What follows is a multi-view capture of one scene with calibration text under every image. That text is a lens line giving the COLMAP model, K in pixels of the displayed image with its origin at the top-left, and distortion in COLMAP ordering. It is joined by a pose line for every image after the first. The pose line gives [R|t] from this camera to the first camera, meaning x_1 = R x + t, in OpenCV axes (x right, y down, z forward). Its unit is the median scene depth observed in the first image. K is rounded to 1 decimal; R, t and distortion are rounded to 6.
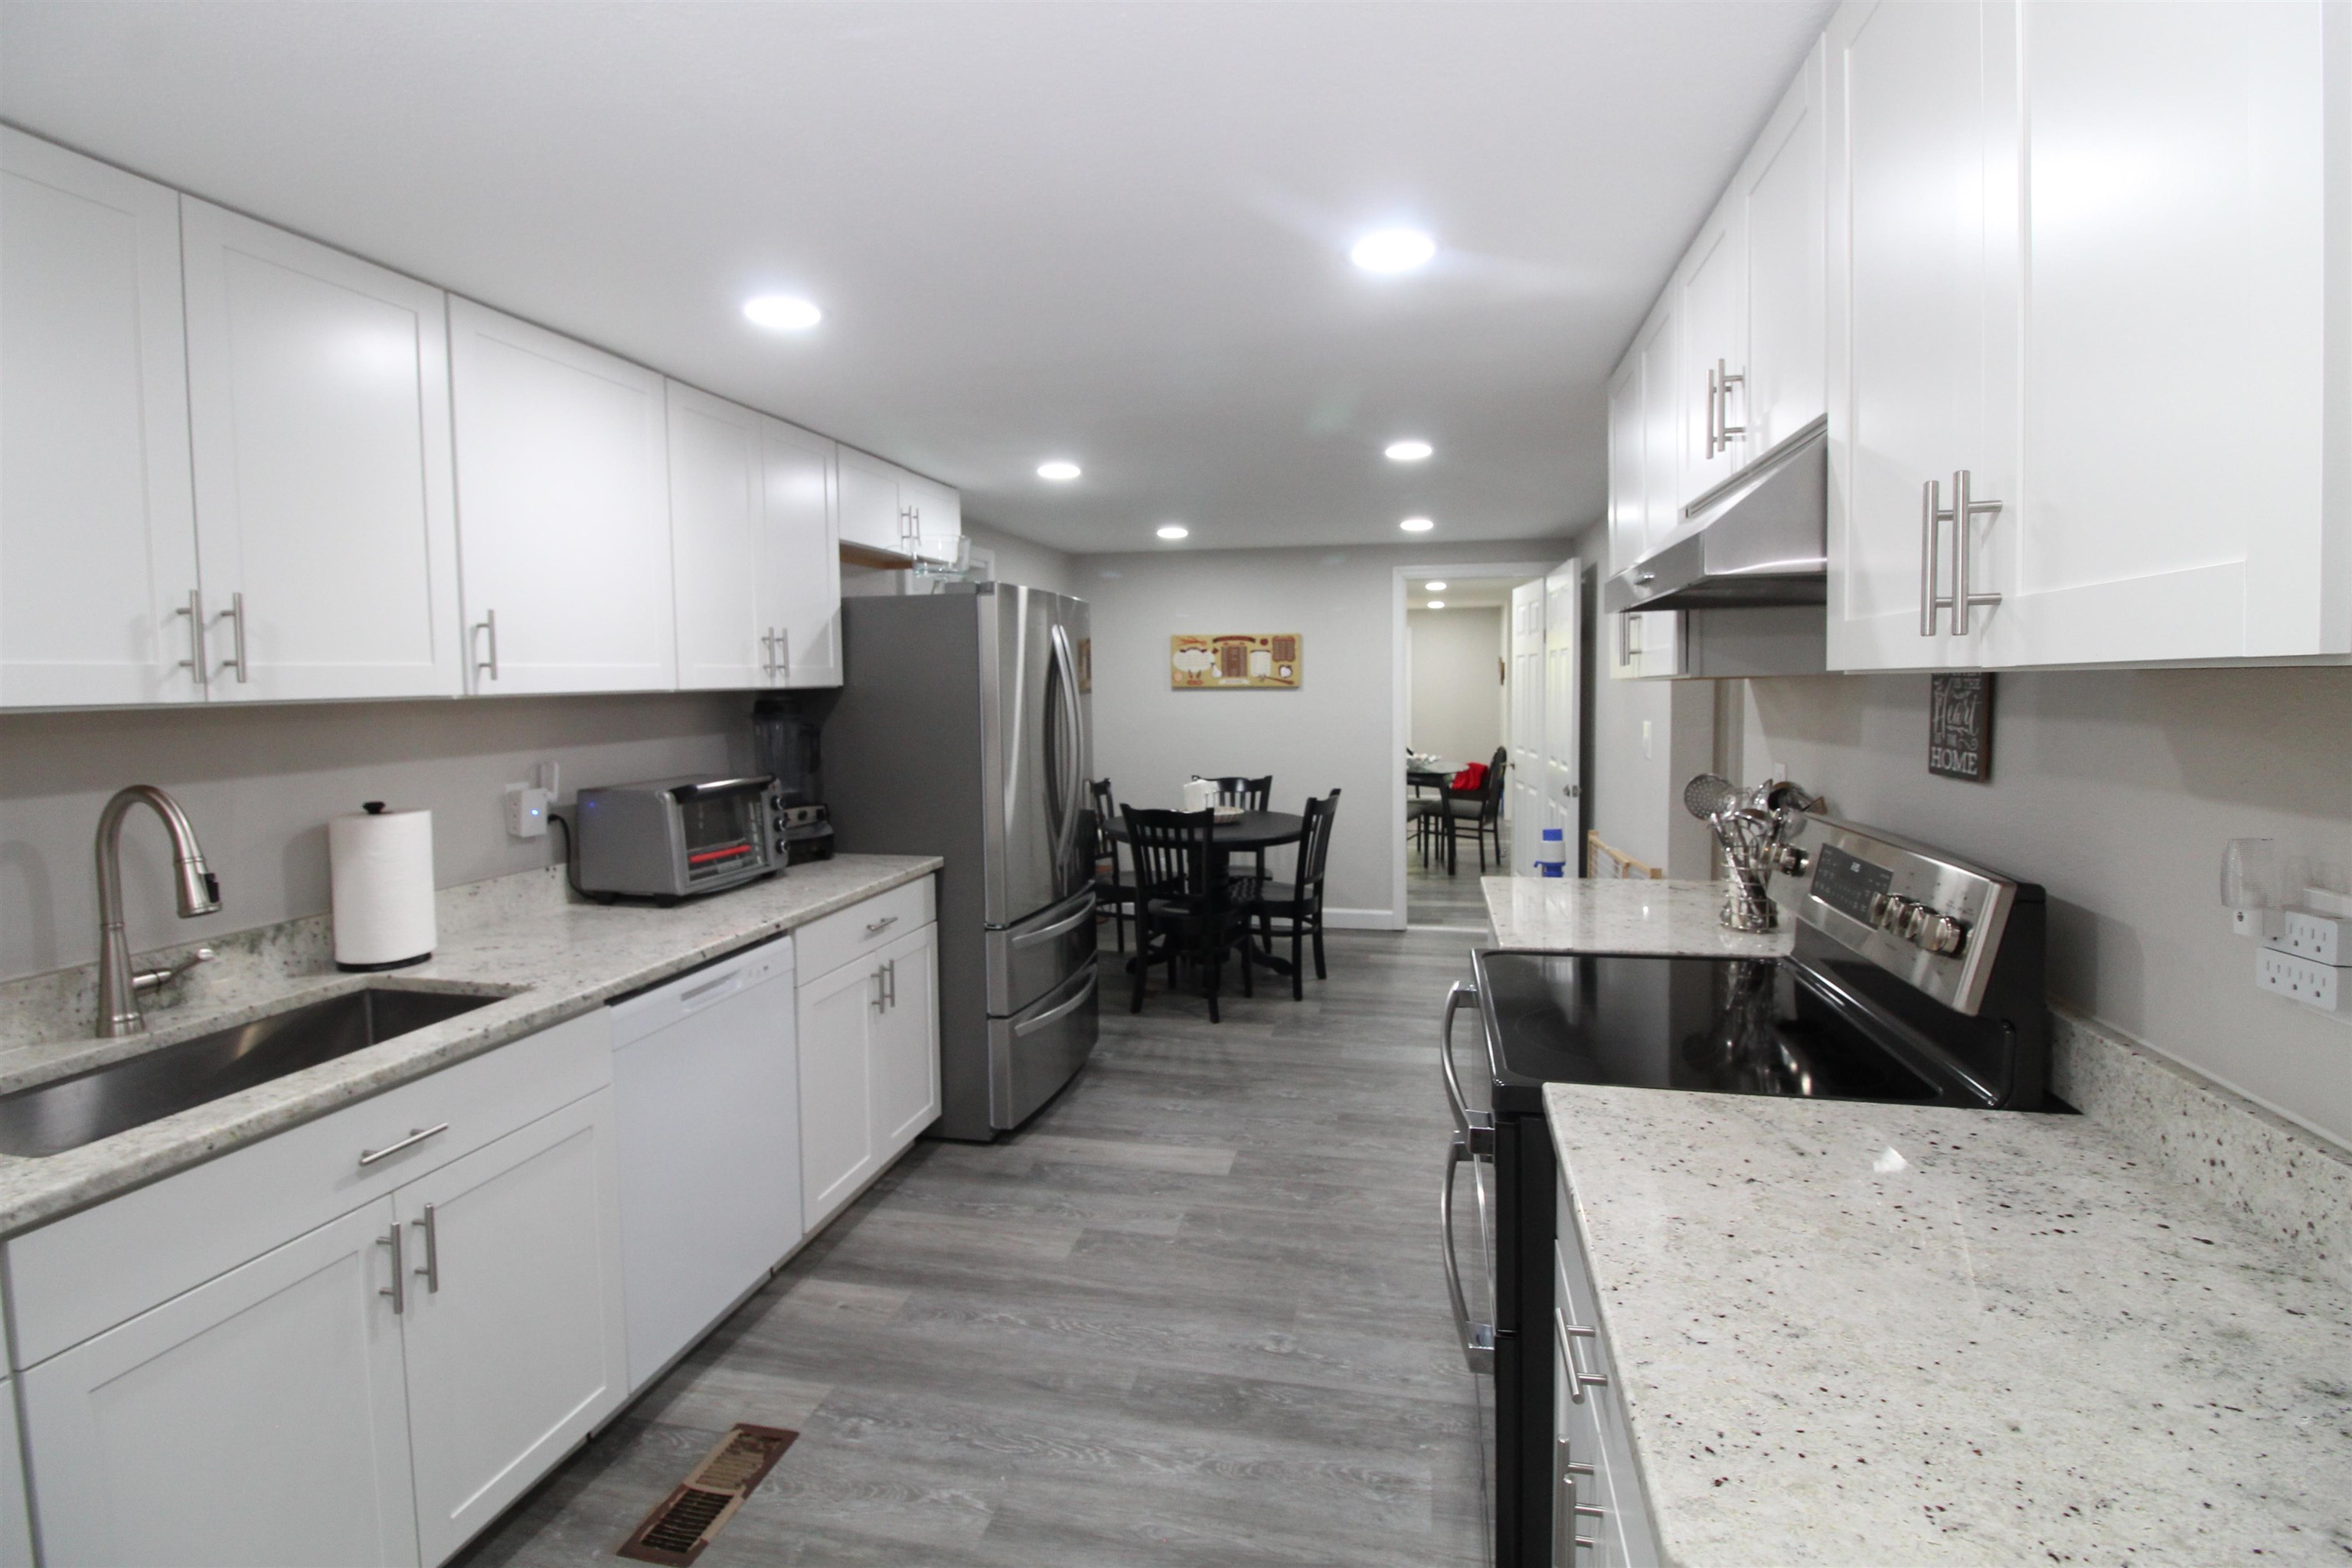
lens RADIAL K [[1083.2, 0, 1192.2], [0, 1083.2, 750.8], [0, 0, 1]] dist [-0.002399, -0.012780]
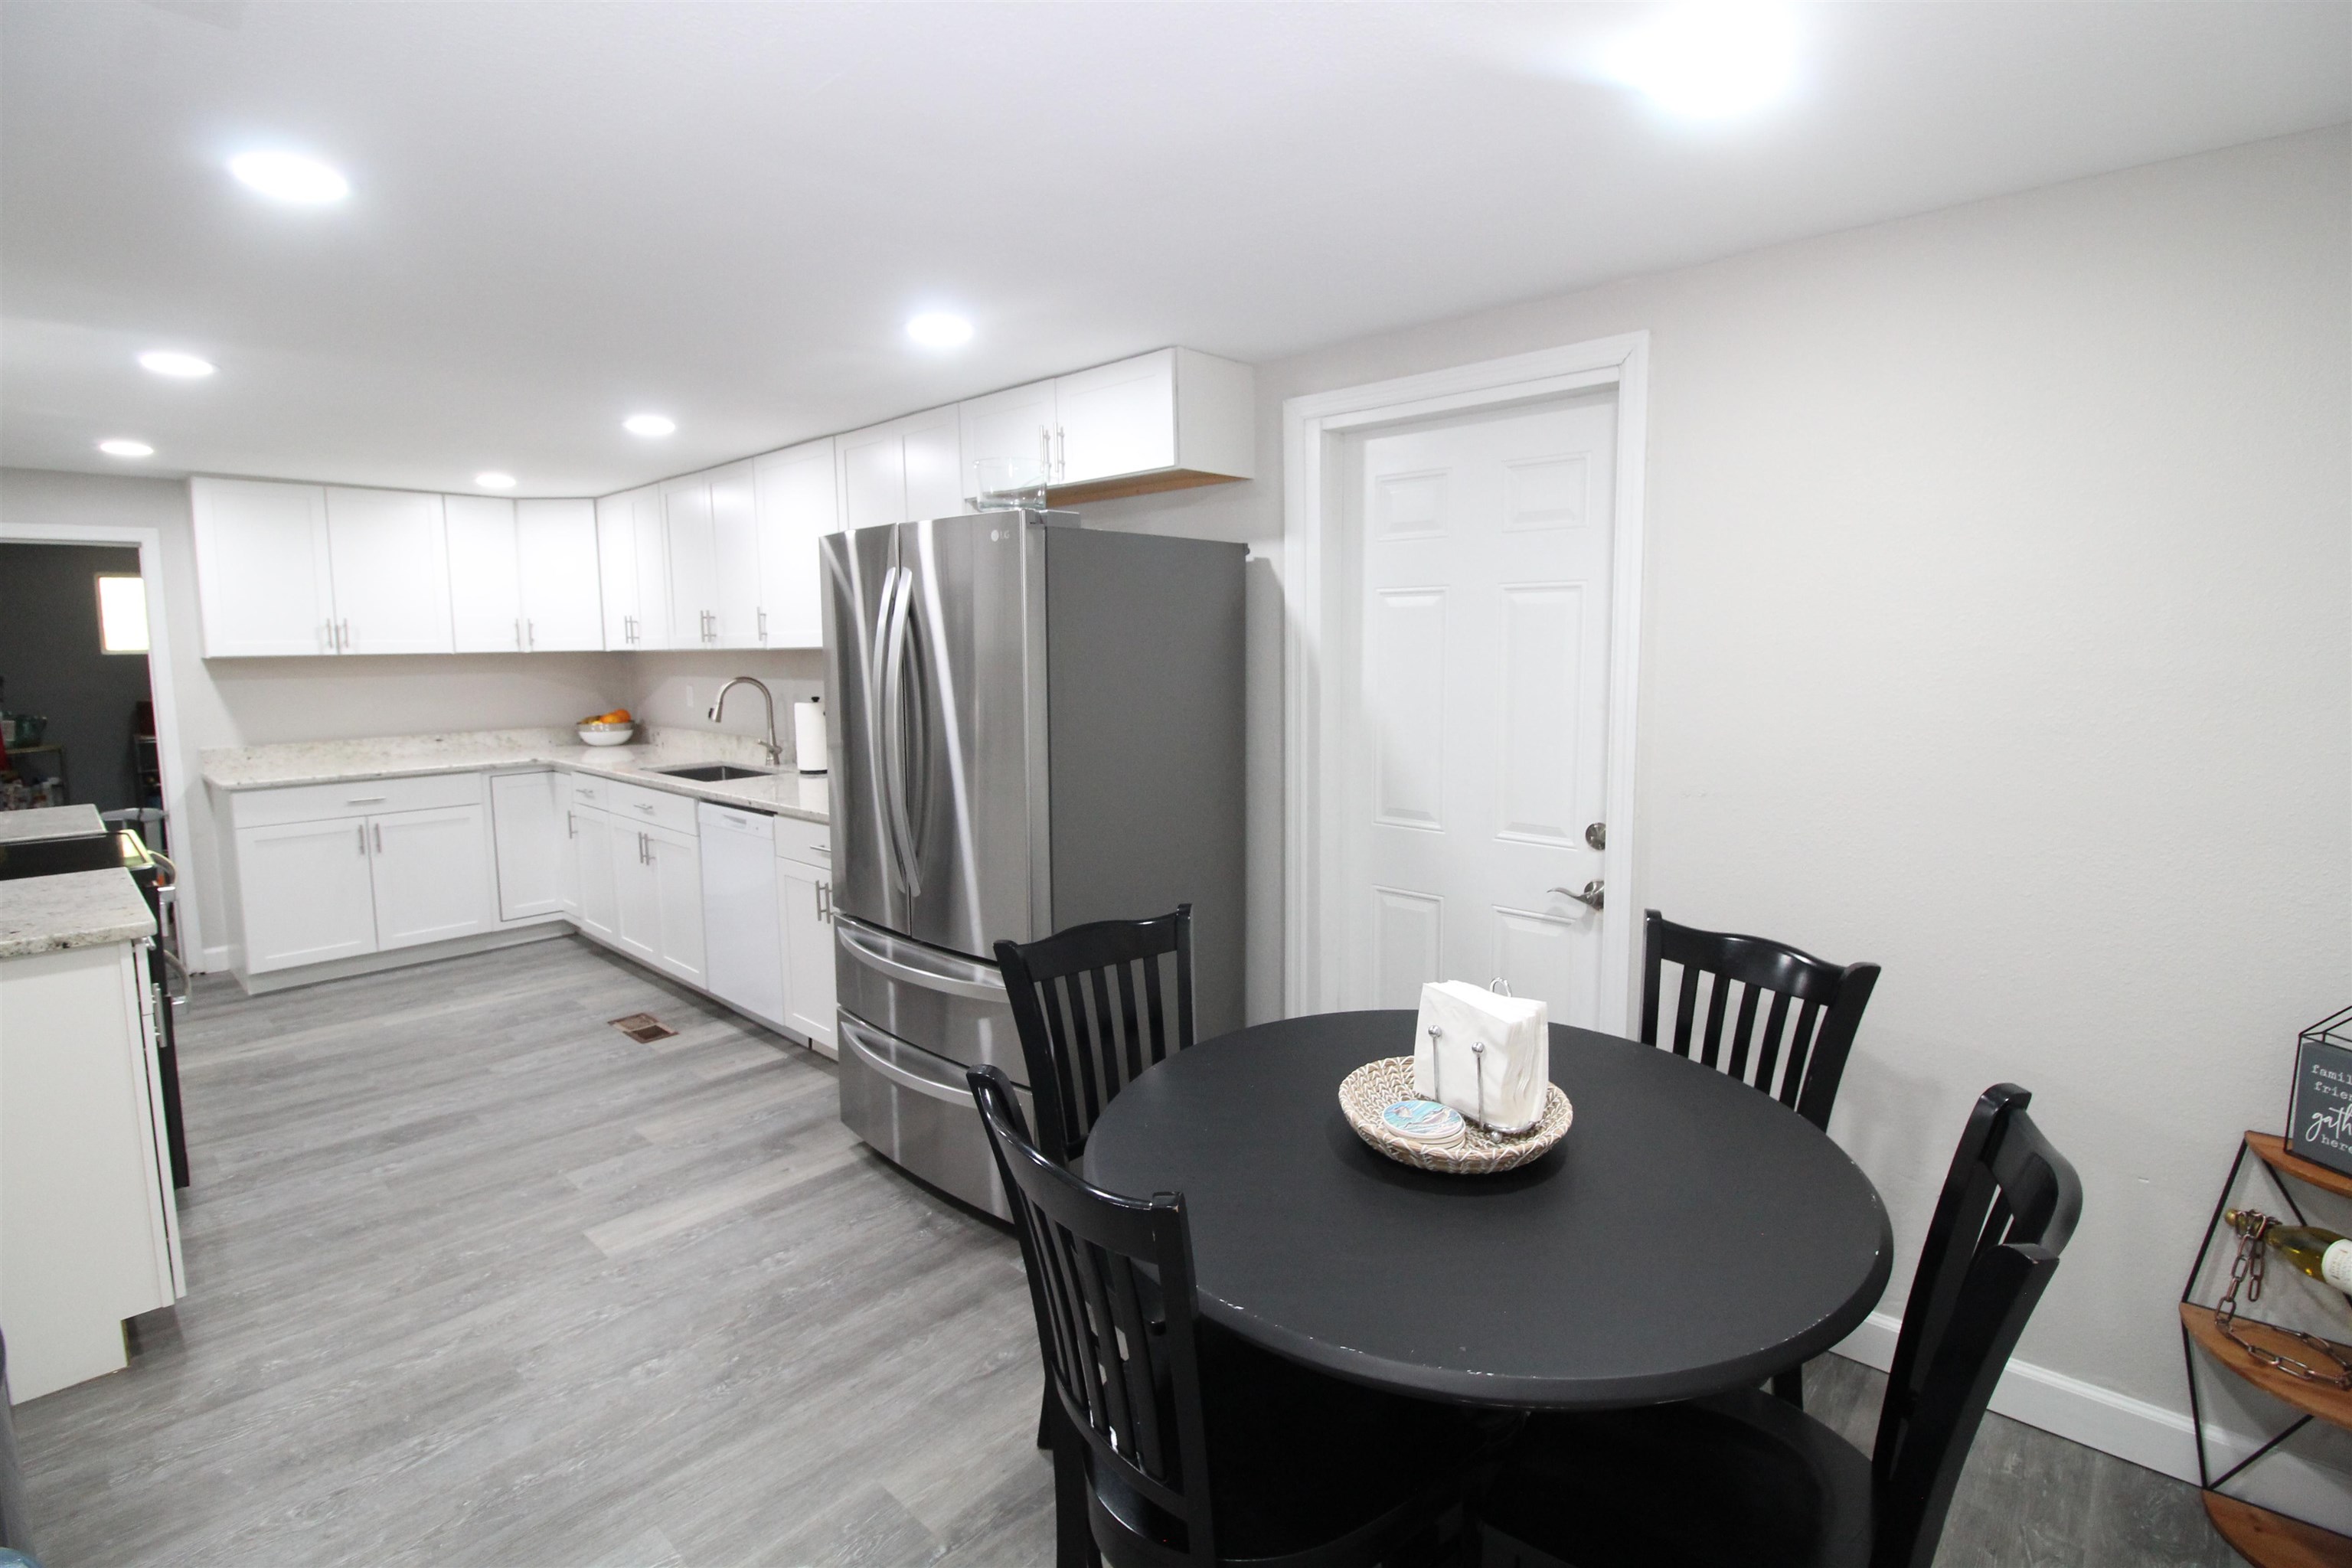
lens RADIAL K [[1083.1, 0, 1196.5], [0, 1083.1, 750.6], [0, 0, 1]] dist [0.004296, -0.016349]
pose [[-0.497315, 0.109717, -0.860604, 0.555759], [-0.037514, 0.988324, 0.147678, -0.146869], [0.866759, 0.105727, -0.487392, 2.062814]]
